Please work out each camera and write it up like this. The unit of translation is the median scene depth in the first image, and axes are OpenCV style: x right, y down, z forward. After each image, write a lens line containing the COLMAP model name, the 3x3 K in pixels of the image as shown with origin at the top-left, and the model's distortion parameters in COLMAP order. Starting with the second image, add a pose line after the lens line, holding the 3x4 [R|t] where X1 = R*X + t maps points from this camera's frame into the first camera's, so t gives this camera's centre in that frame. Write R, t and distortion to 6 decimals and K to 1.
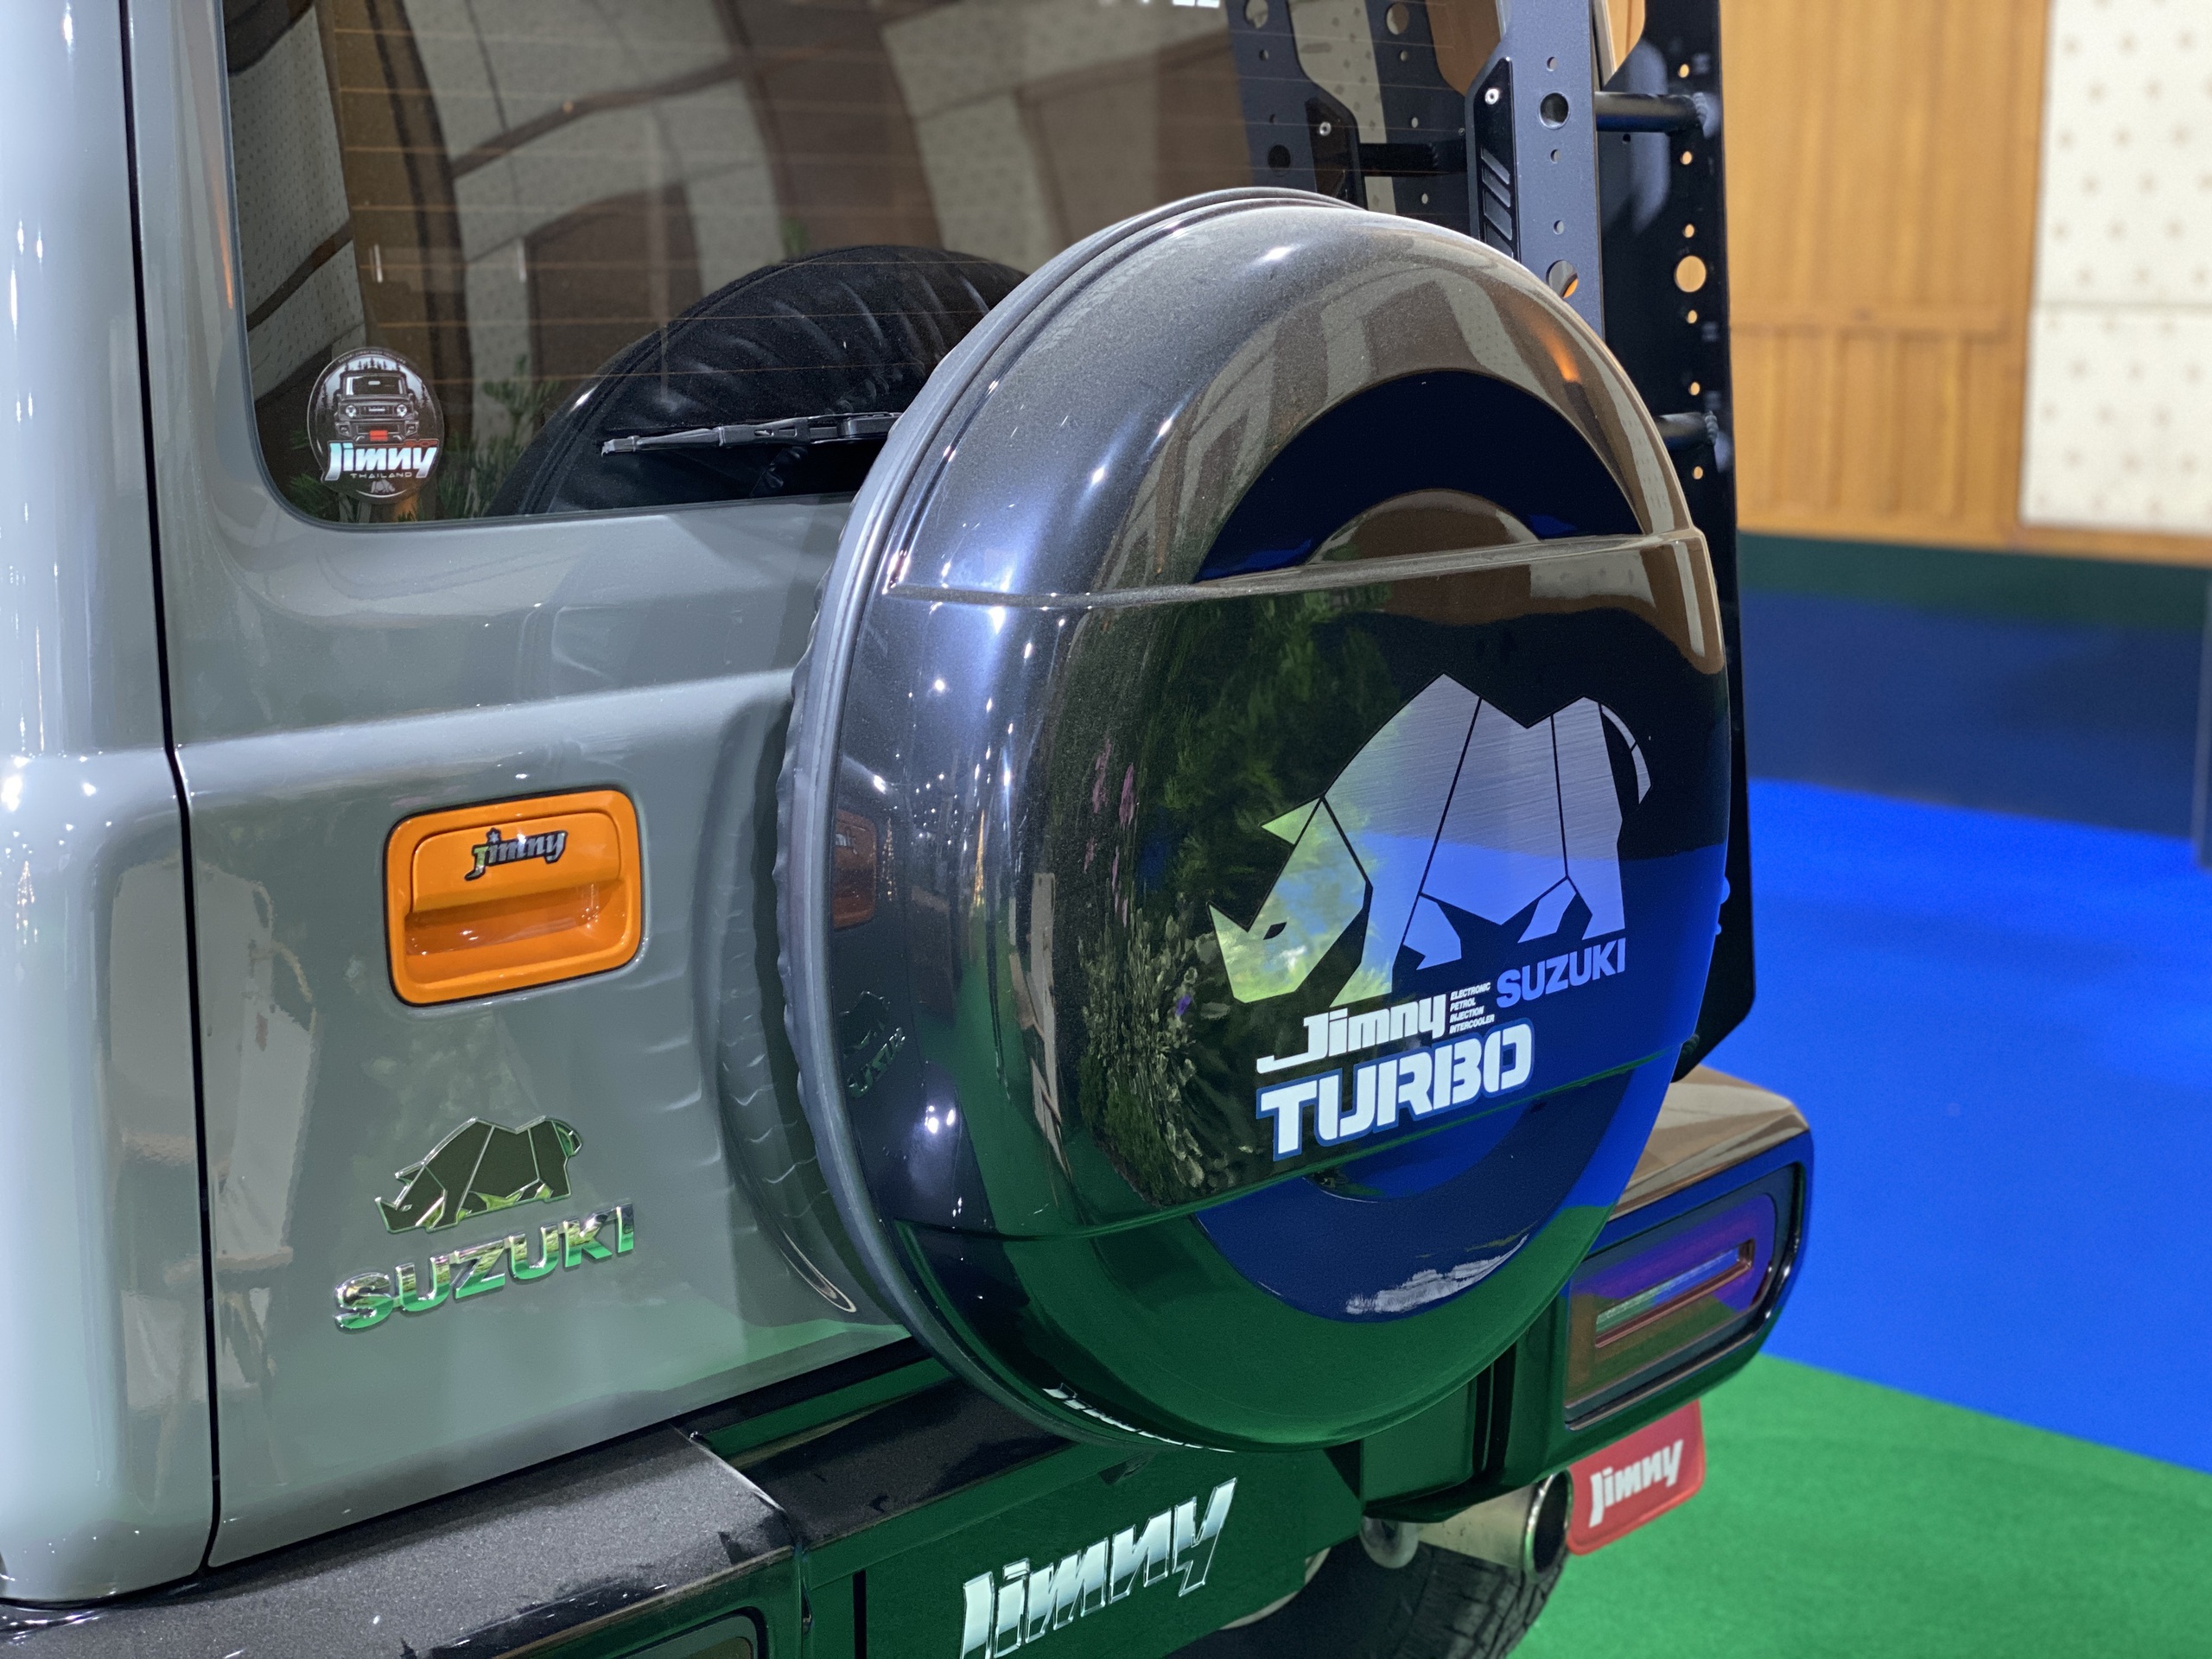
lens RADIAL K [[3313.2, 0, 1106.0], [0, 3313.2, 829.5], [0, 0, 1]] dist [0.148850, 0.124823]
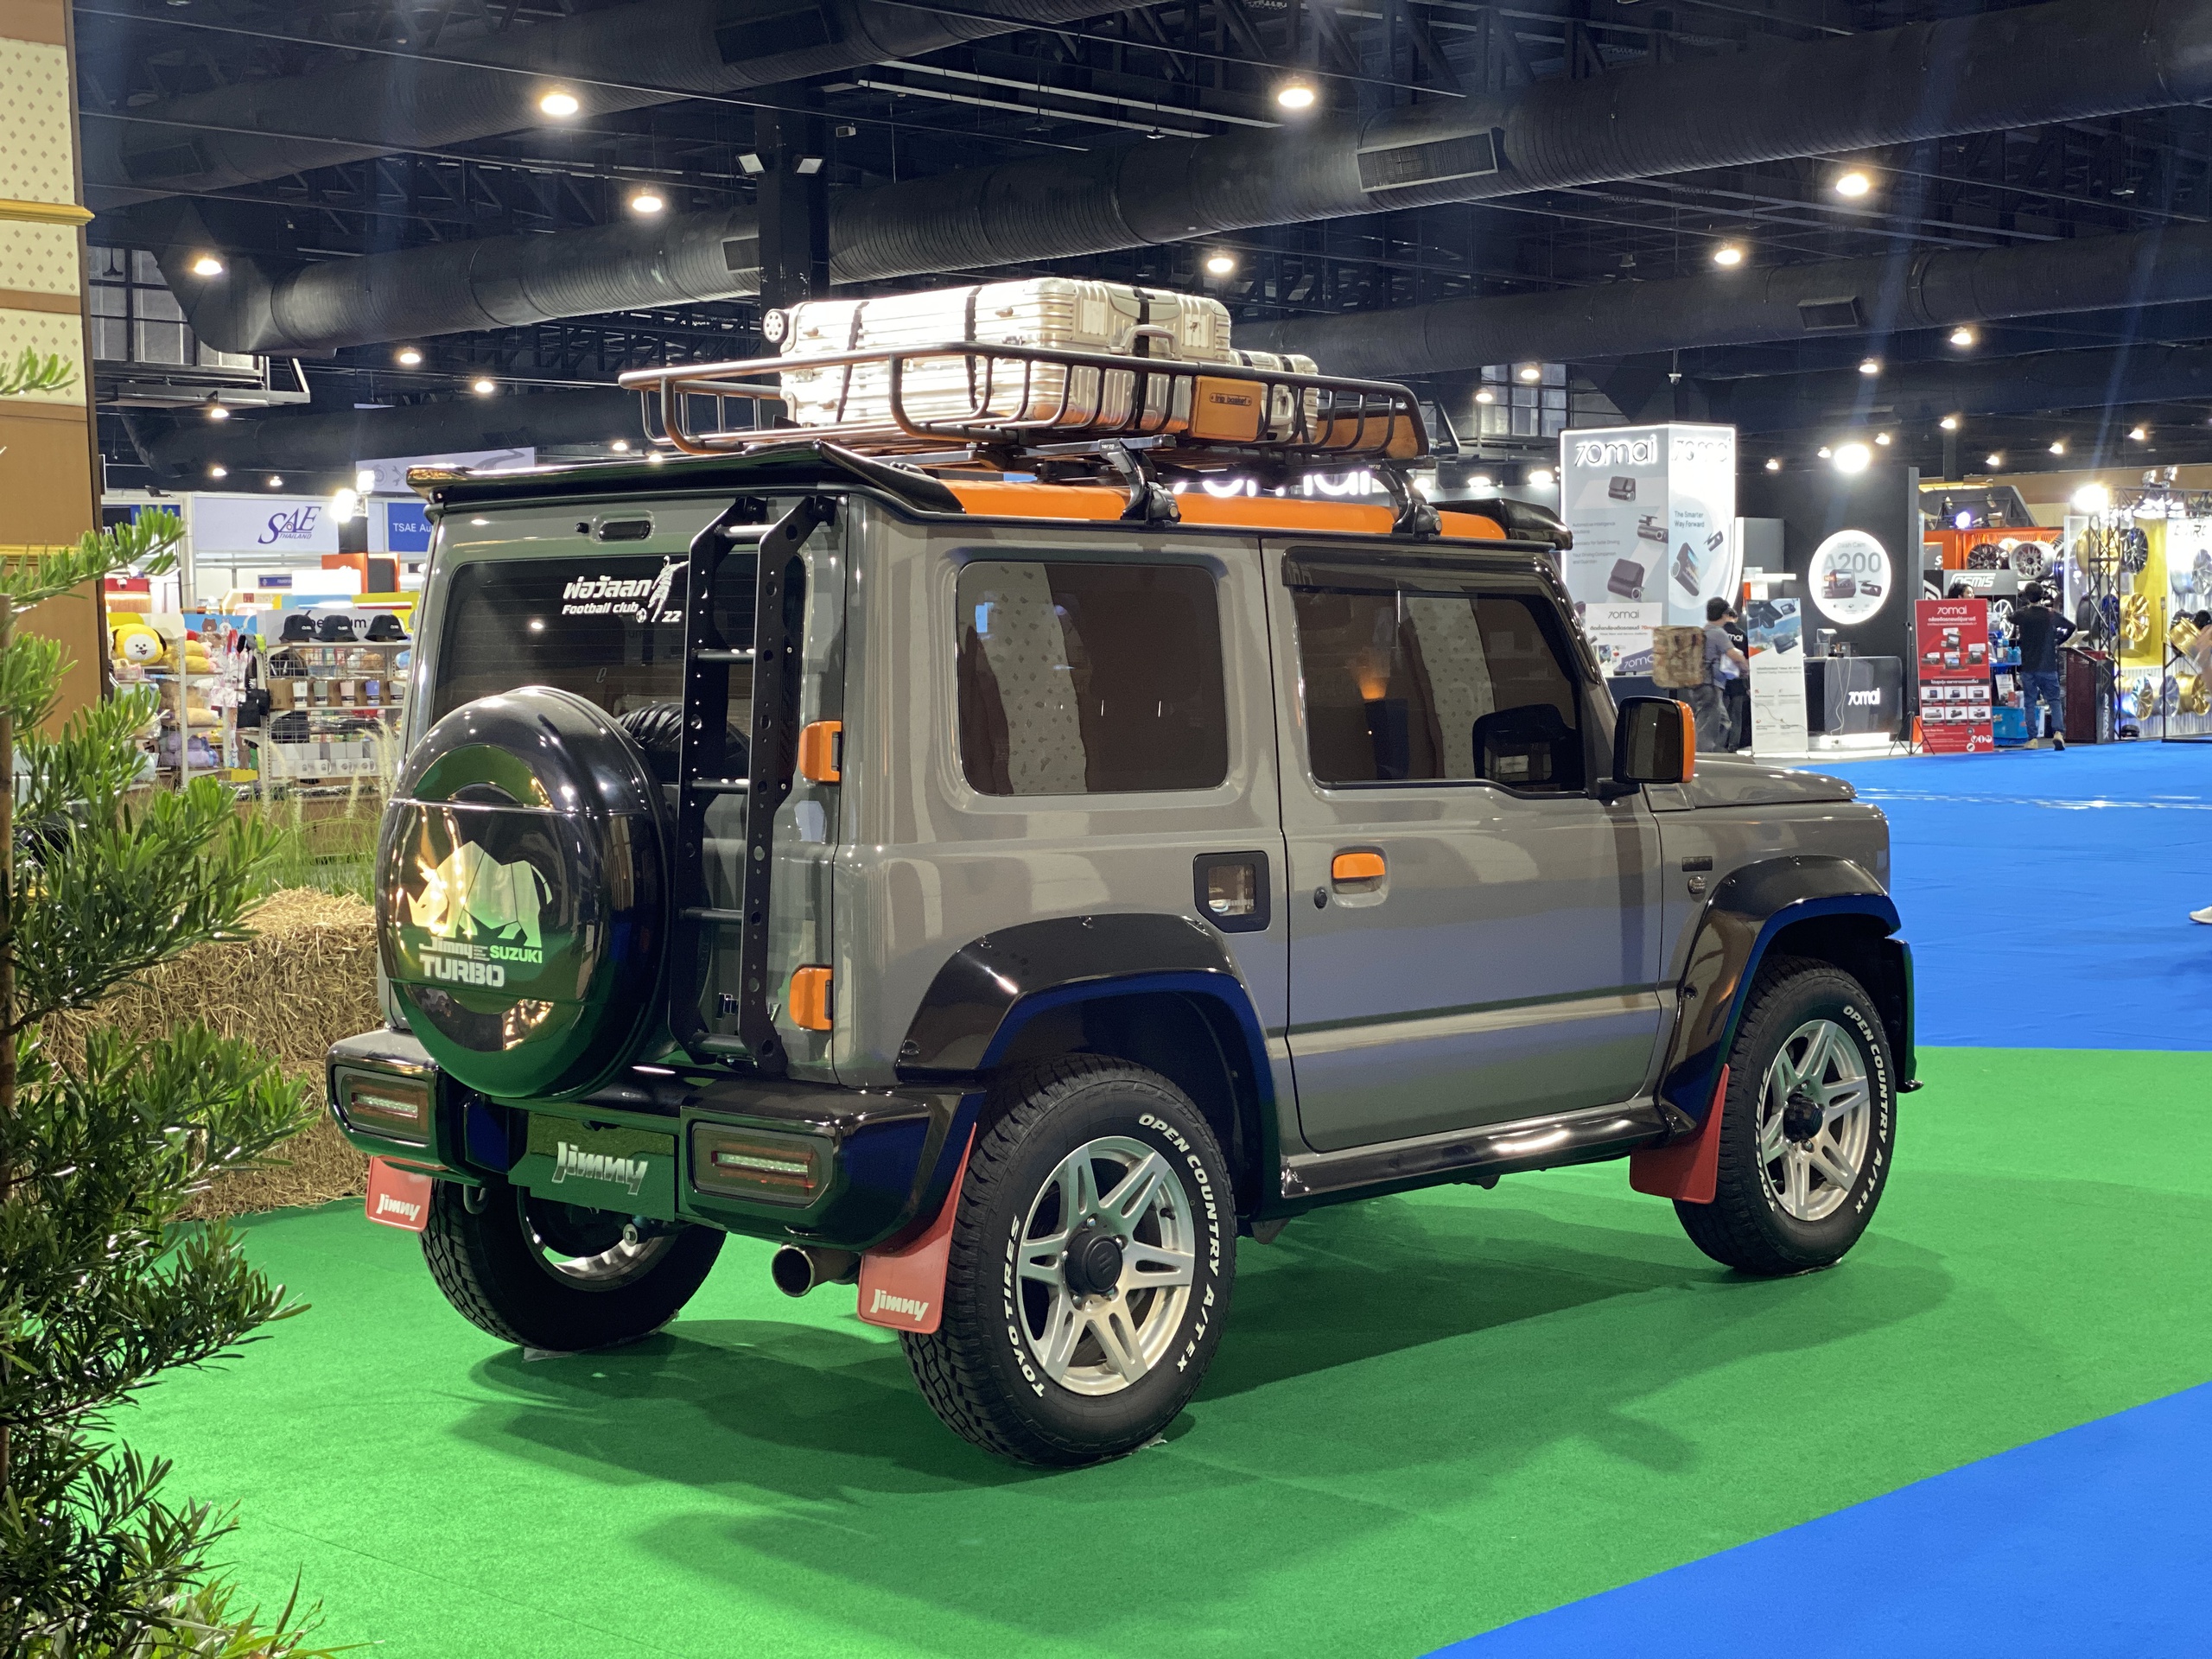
lens RADIAL K [[3313.2, 0, 1106.0], [0, 3313.2, 829.5], [0, 0, 1]] dist [0.148850, 0.124823]
pose [[-0.053838, 0.056045, -0.996976, 3.047395], [-0.171015, 0.983155, 0.064503, -0.344525], [0.983796, 0.173971, -0.043346, 1.640908]]
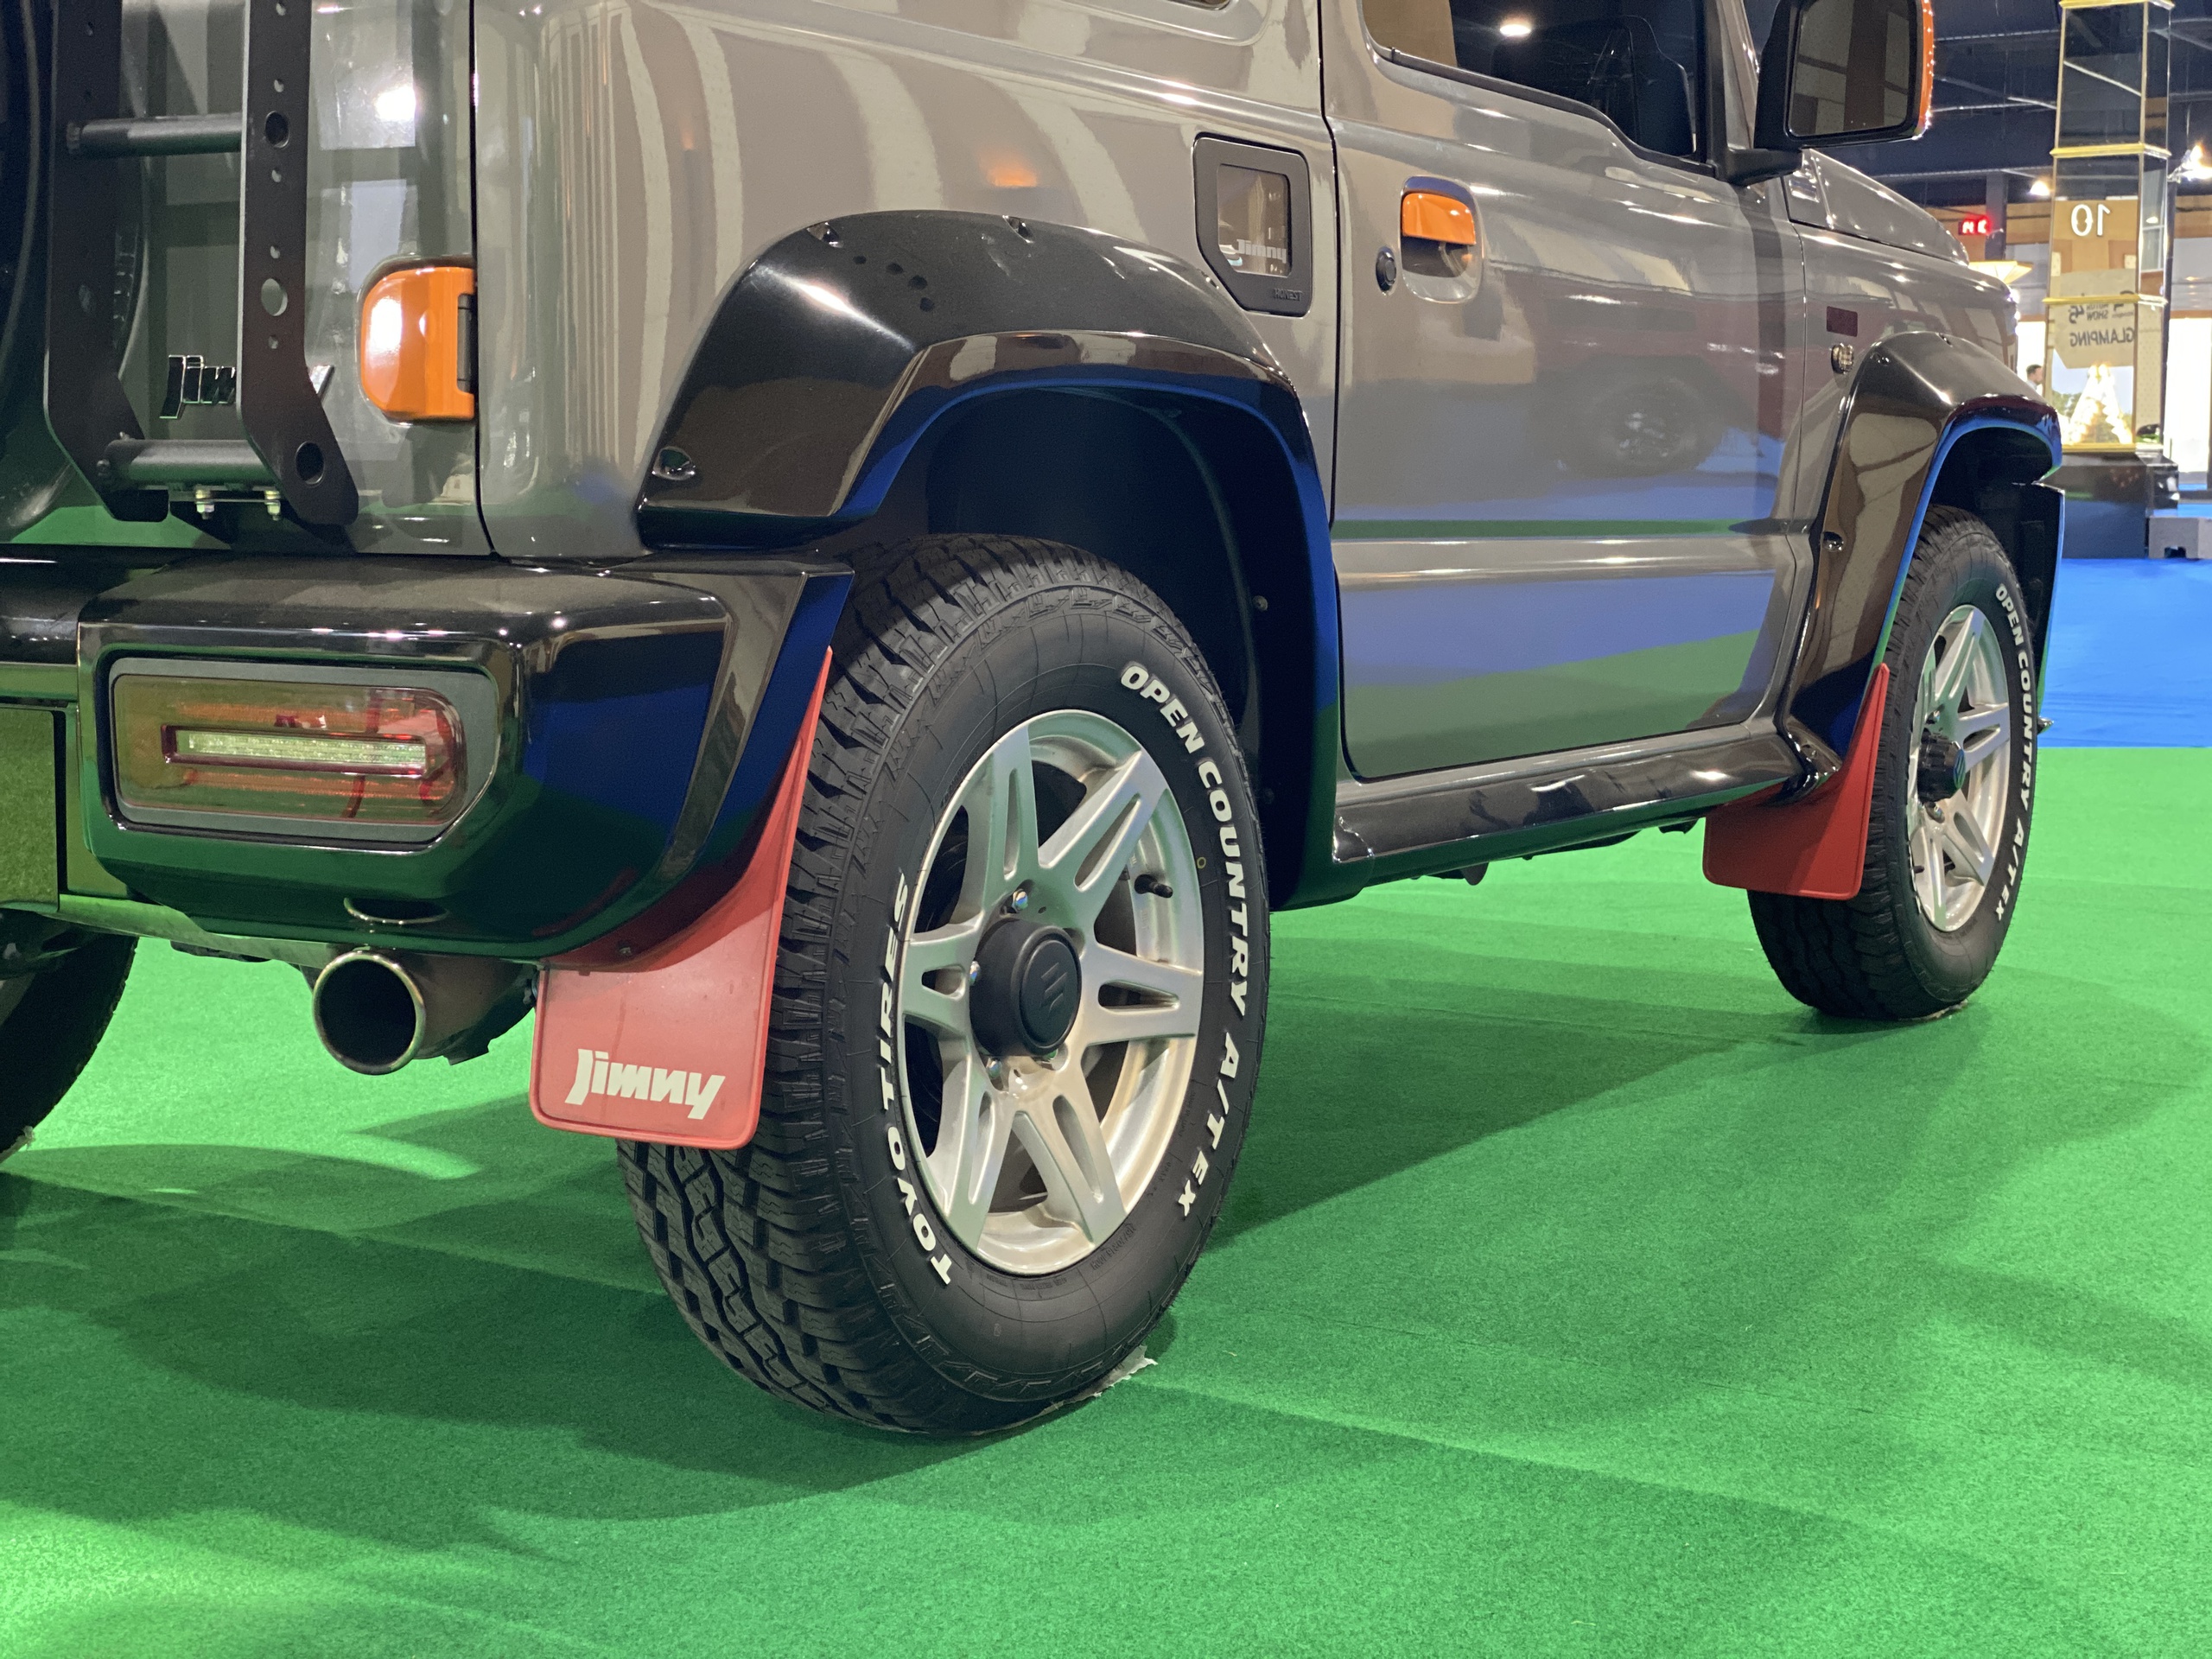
lens RADIAL K [[3231.2, 0, 1106.0], [0, 3231.2, 829.5], [0, 0, 1]] dist [0.100907, -0.174111]
pose [[0.166690, 0.104319, -0.980475, 1.386788], [-0.183174, 0.980354, 0.073165, 0.067834], [0.968845, 0.167402, 0.182524, 1.345671]]
